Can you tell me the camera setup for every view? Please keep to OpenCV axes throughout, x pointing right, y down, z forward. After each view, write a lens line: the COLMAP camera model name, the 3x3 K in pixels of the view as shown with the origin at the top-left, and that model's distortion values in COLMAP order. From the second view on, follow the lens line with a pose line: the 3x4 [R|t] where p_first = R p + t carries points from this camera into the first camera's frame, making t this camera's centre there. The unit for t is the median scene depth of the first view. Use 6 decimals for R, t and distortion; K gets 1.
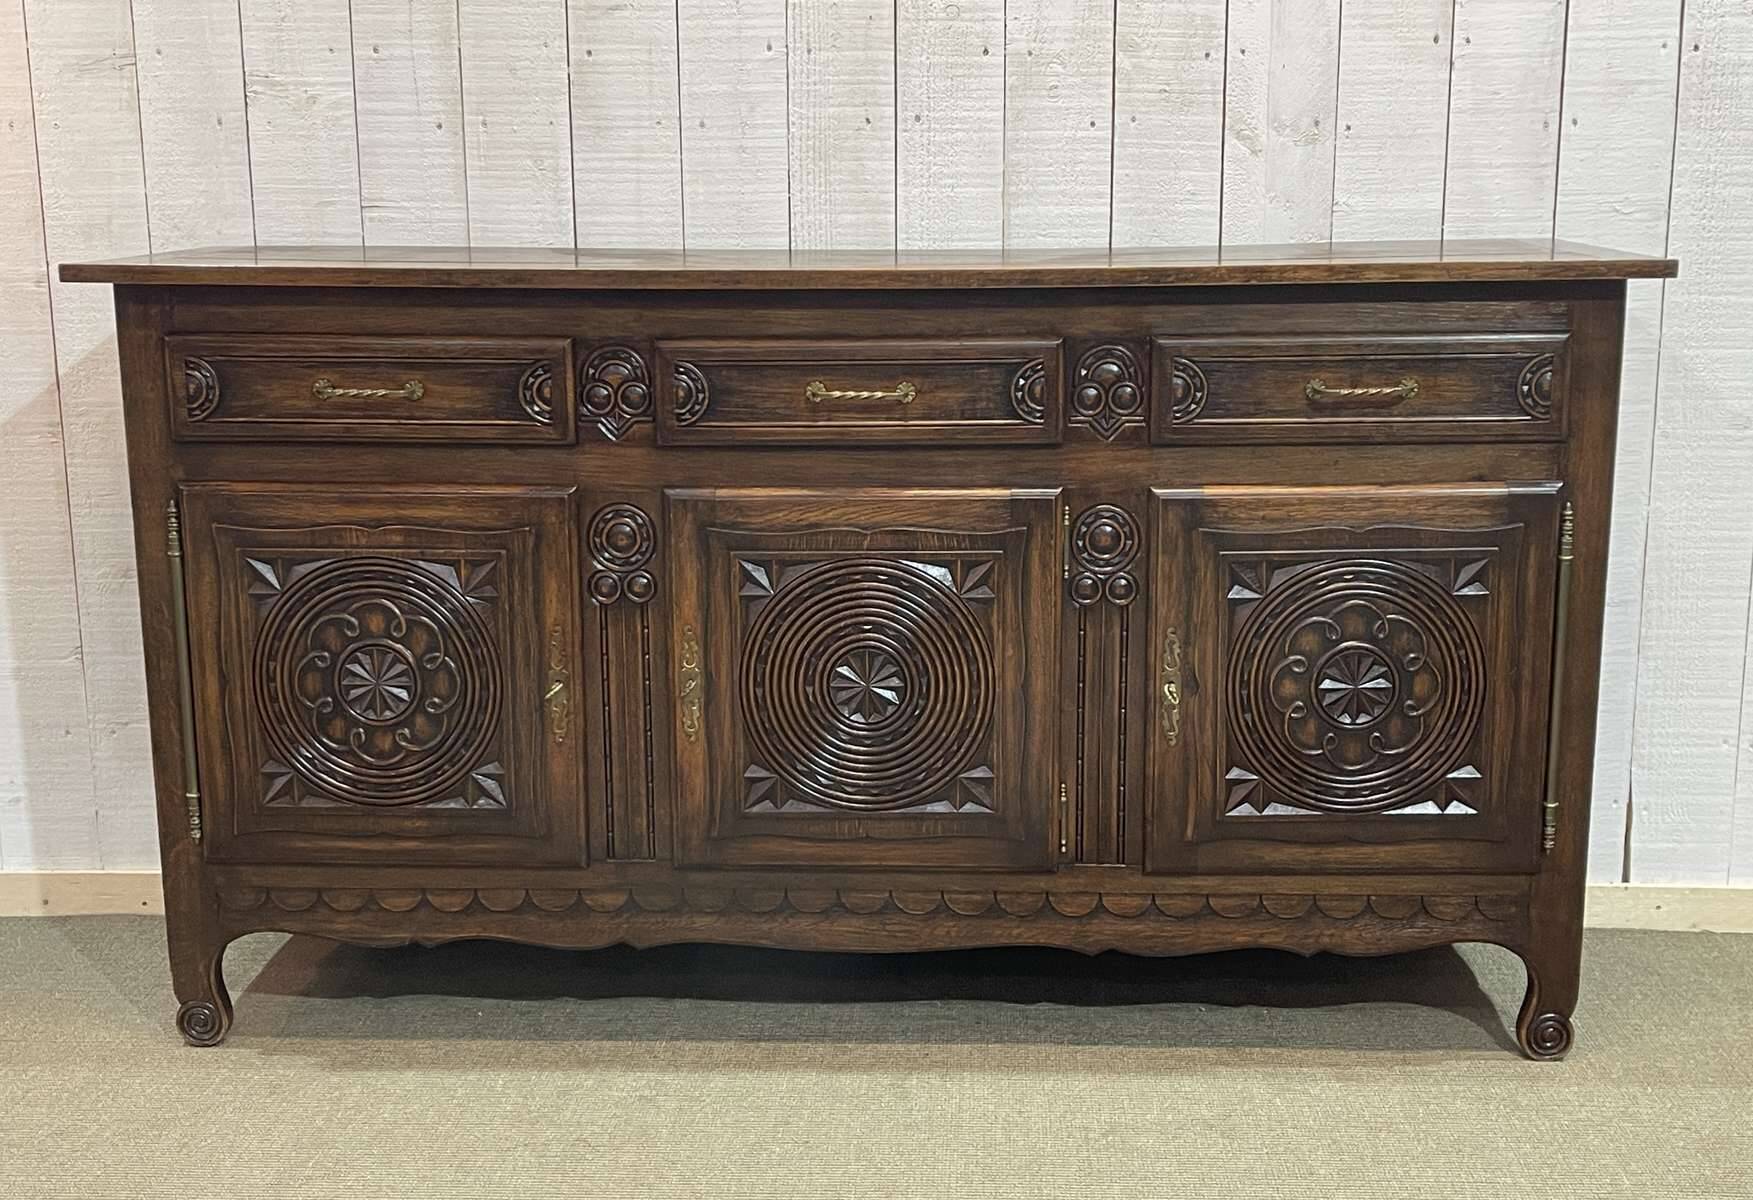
lens RADIAL K [[2081.5, 0, 867.6], [0, 2081.5, 587.1], [0, 0, 1]] dist [0.067535, 0.000000]
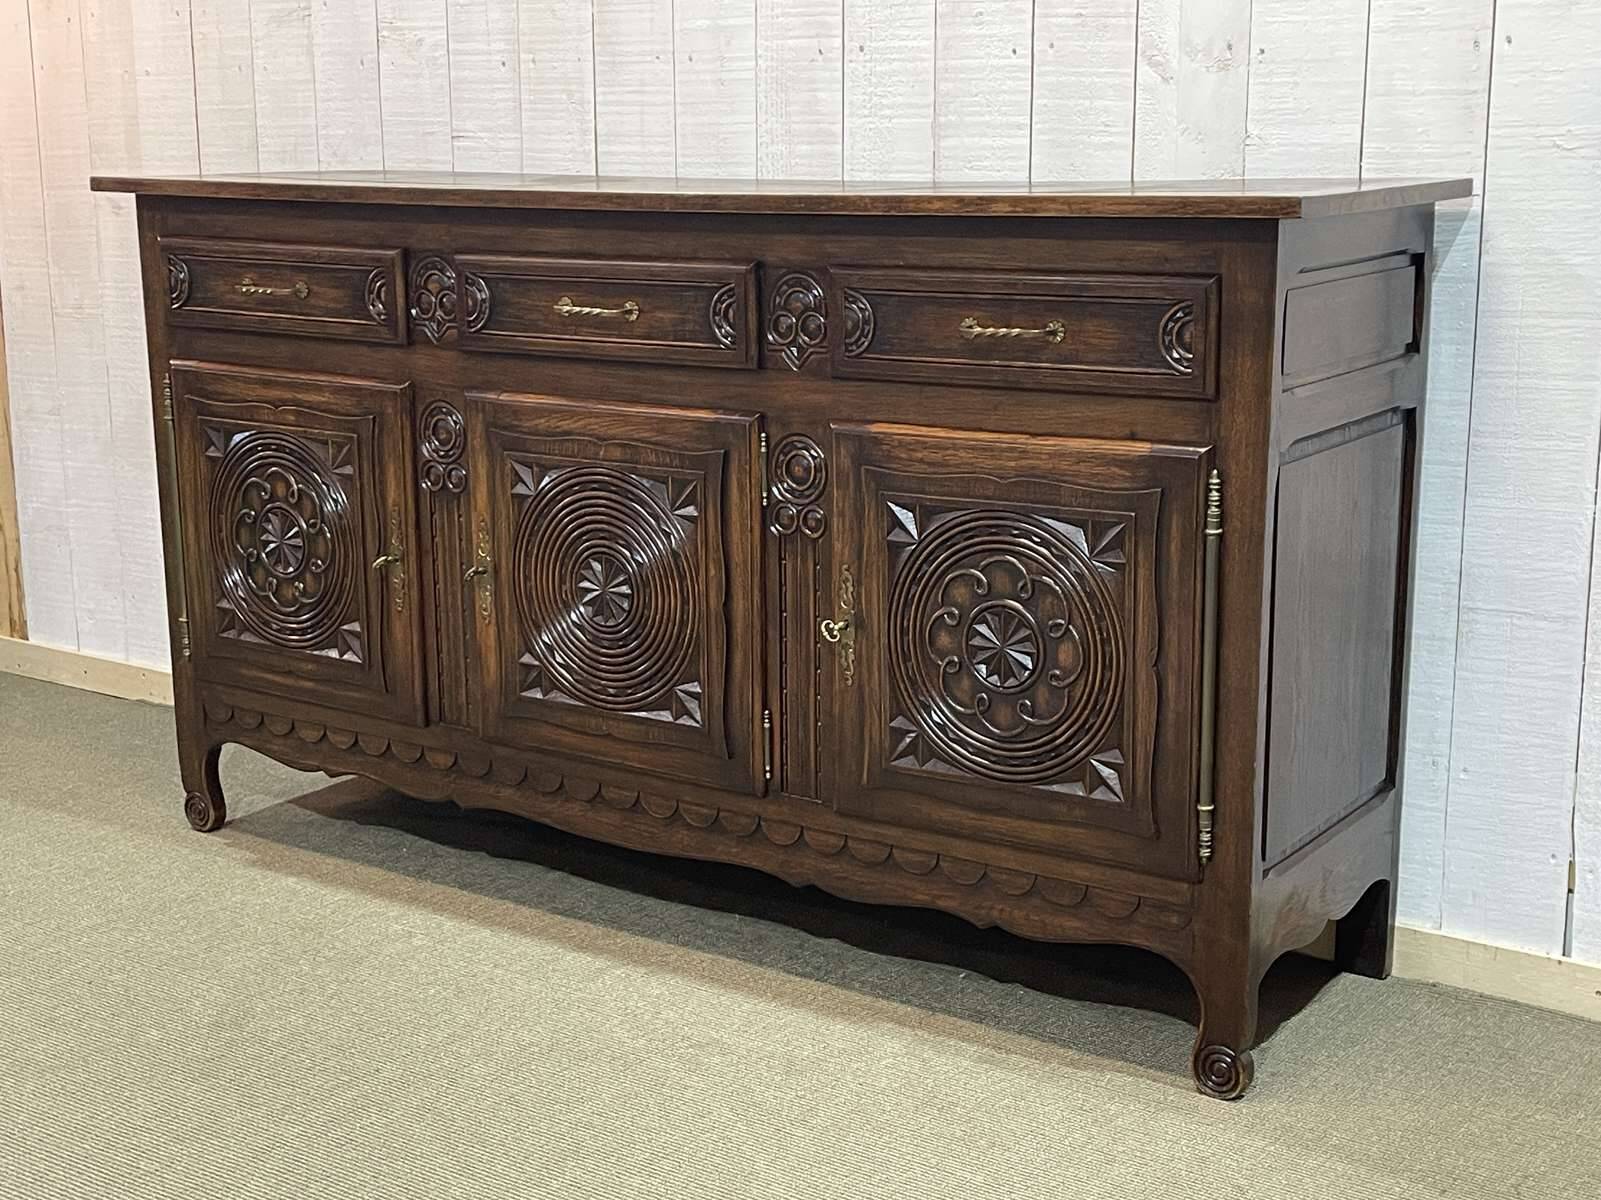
lens RADIAL K [[2190.0, 0, 796.3], [0, 2190.0, 606.8], [0, 0, 1]] dist [0.068017, 0.000000]
pose [[0.841893, 0.117043, -0.526798, 0.661446], [-0.107559, 0.993004, 0.048731, -0.008554], [0.528816, 0.015636, 0.848592, 0.108738]]
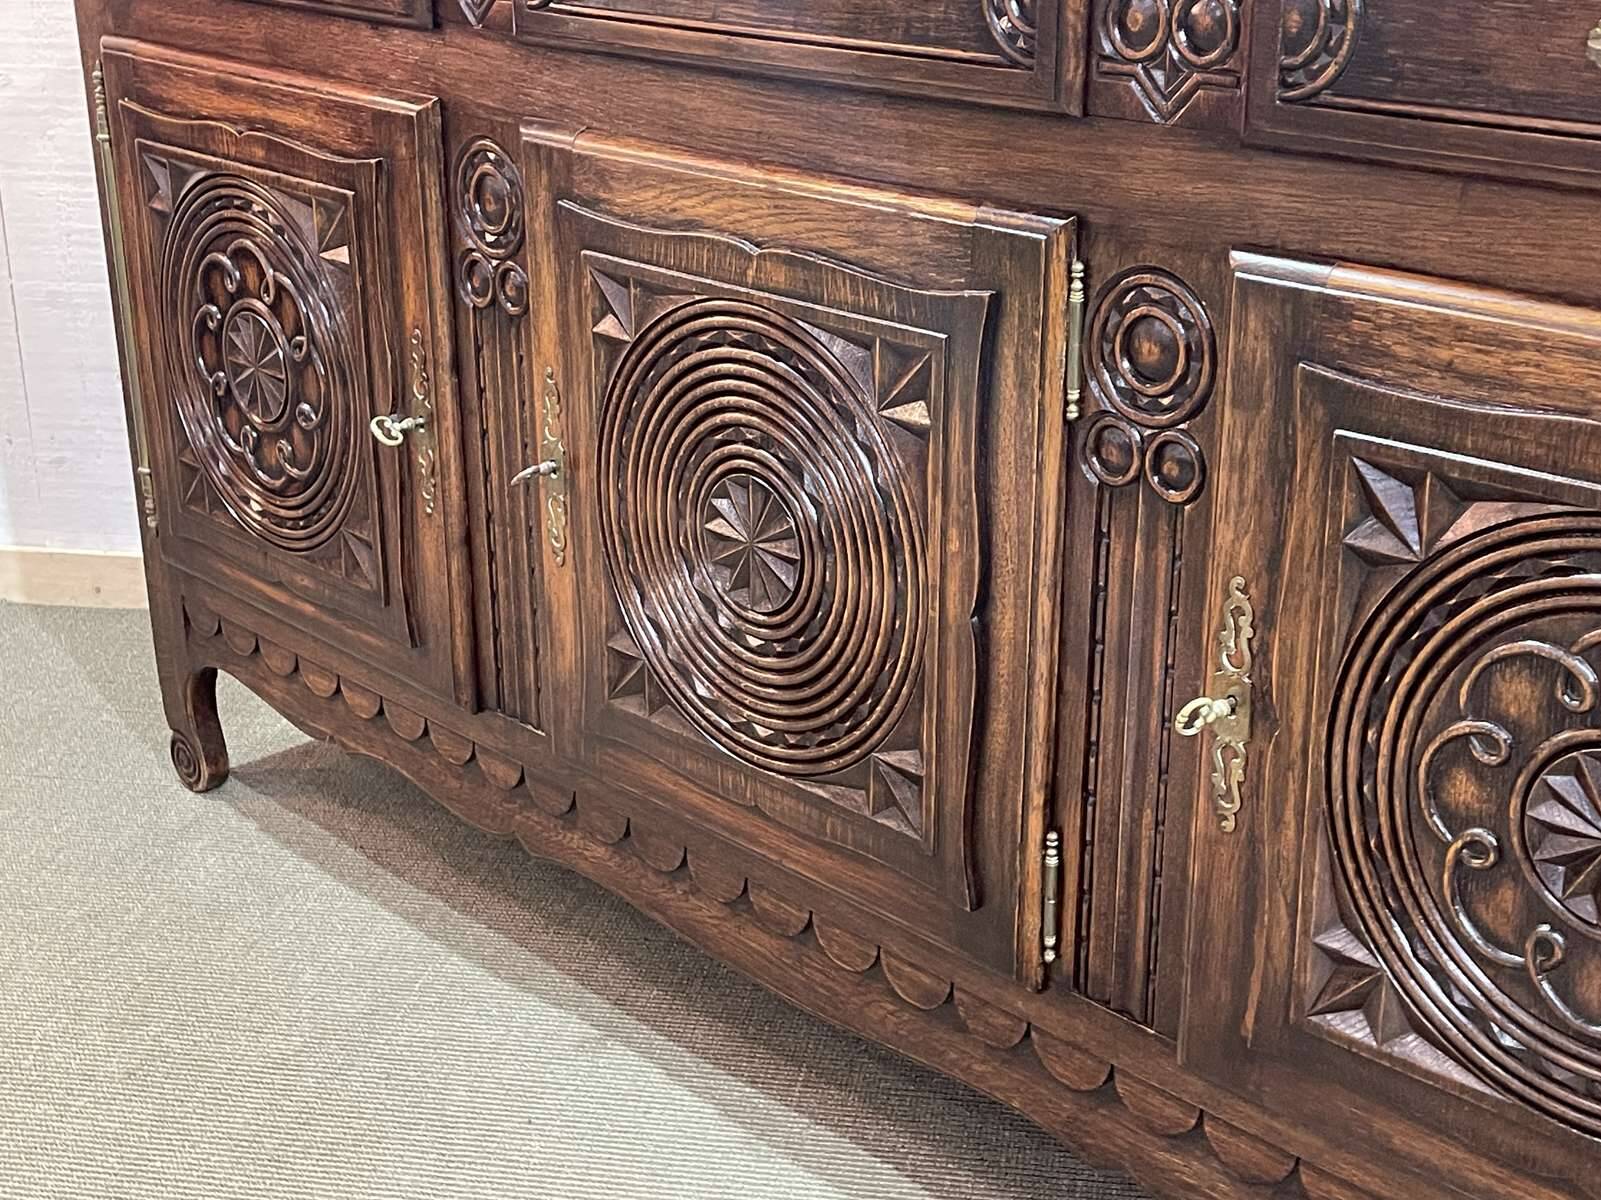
lens RADIAL K [[2190.0, 0, 788.0], [0, 2190.0, 604.0], [0, 0, 1]] dist [0.068017, 0.000000]
pose [[0.724498, 0.253816, -0.640843, 0.366616], [-0.140053, 0.964546, 0.223688, -0.063610], [0.674898, -0.072310, 0.734360, 0.587978]]
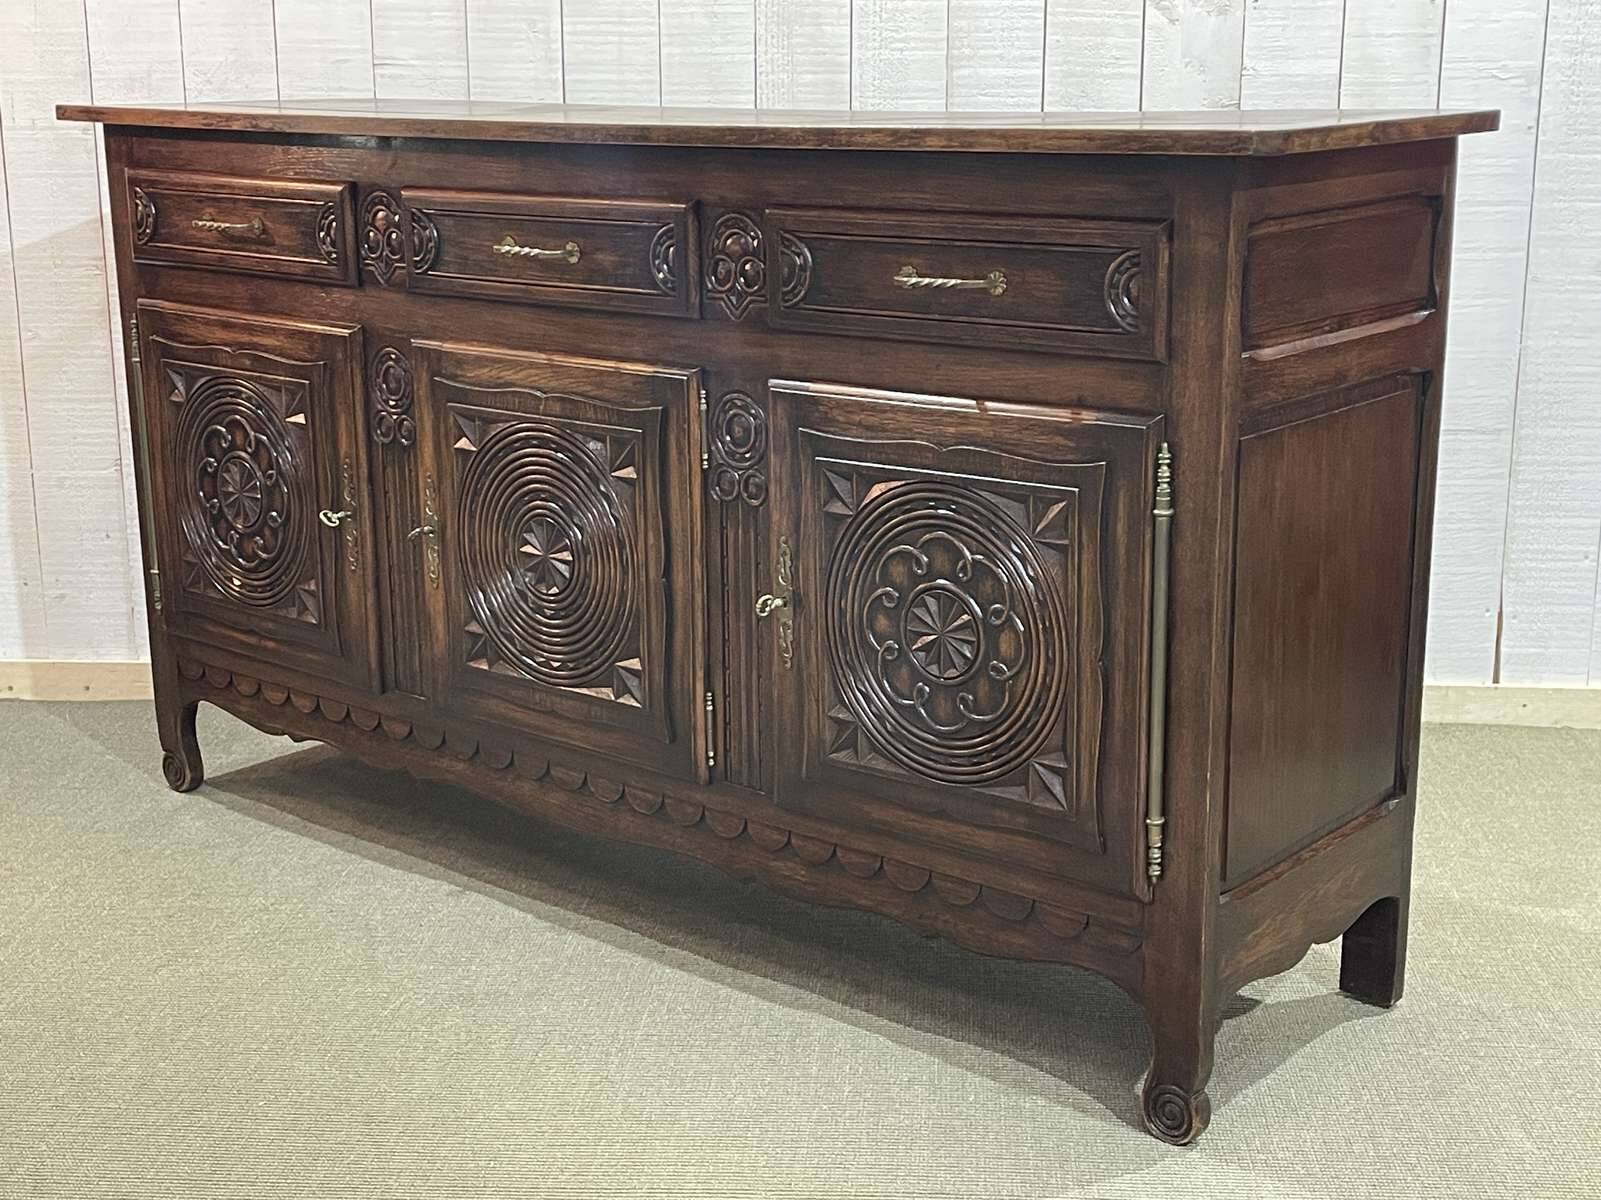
lens RADIAL K [[2190.0, 0, 799.7], [0, 2190.0, 599.0], [0, 0, 1]] dist [0.068017, 0.000000]
pose [[0.786531, 0.149826, -0.599100, 0.705041], [-0.121766, 0.988703, 0.087398, -0.036274], [0.605426, 0.004209, 0.795890, 0.252698]]
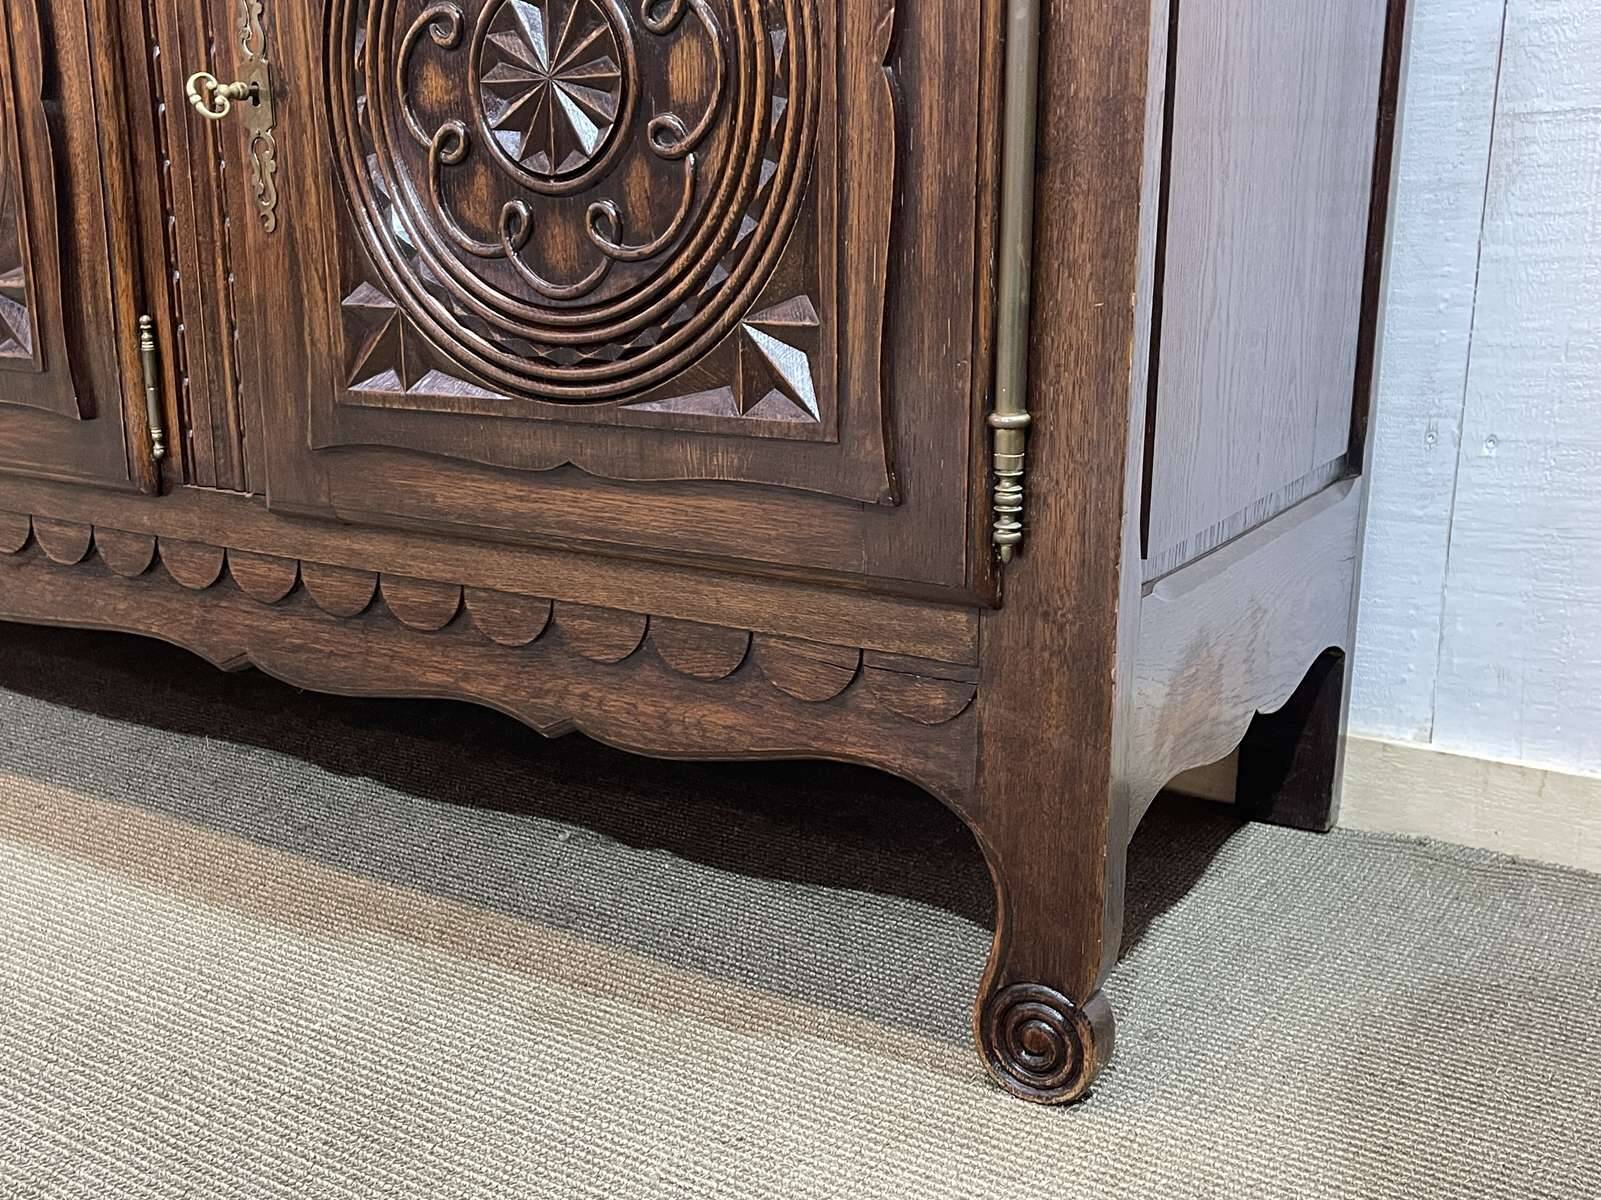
lens RADIAL K [[1651.1, 0, 811.1], [0, 1651.1, 607.5], [0, 0, 1]] dist [0.044155, 0.000000]
pose [[0.875657, 0.128467, -0.465533, 0.433927], [-0.111727, 0.991707, 0.063511, 0.121561], [0.469831, -0.003602, 0.882749, 0.723657]]
